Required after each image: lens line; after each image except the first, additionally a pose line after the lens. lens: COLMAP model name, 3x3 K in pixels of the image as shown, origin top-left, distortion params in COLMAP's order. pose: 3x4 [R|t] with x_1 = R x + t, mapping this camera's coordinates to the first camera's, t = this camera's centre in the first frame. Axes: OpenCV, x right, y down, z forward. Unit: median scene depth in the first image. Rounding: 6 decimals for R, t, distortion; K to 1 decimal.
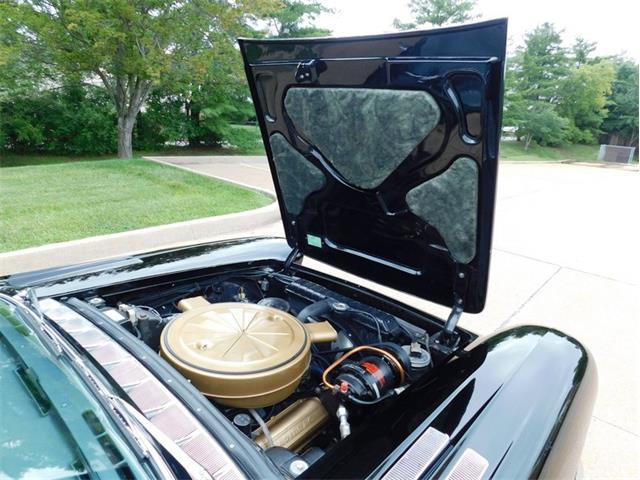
lens RADIAL K [[422.2, 0, 320.0], [0, 422.2, 240.0], [0, 0, 1]] dist [-0.079100, 0.064322]
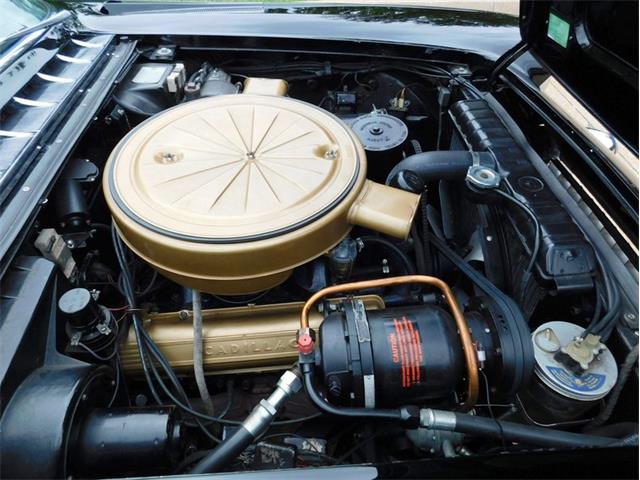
lens RADIAL K [[422.2, 0, 320.0], [0, 422.2, 240.0], [0, 0, 1]] dist [-0.079100, 0.064322]
pose [[0.706716, 0.448833, -0.546902, 0.163341], [-0.154776, 0.852365, 0.499517, 0.014024], [0.690360, -0.268369, 0.671849, 0.438677]]
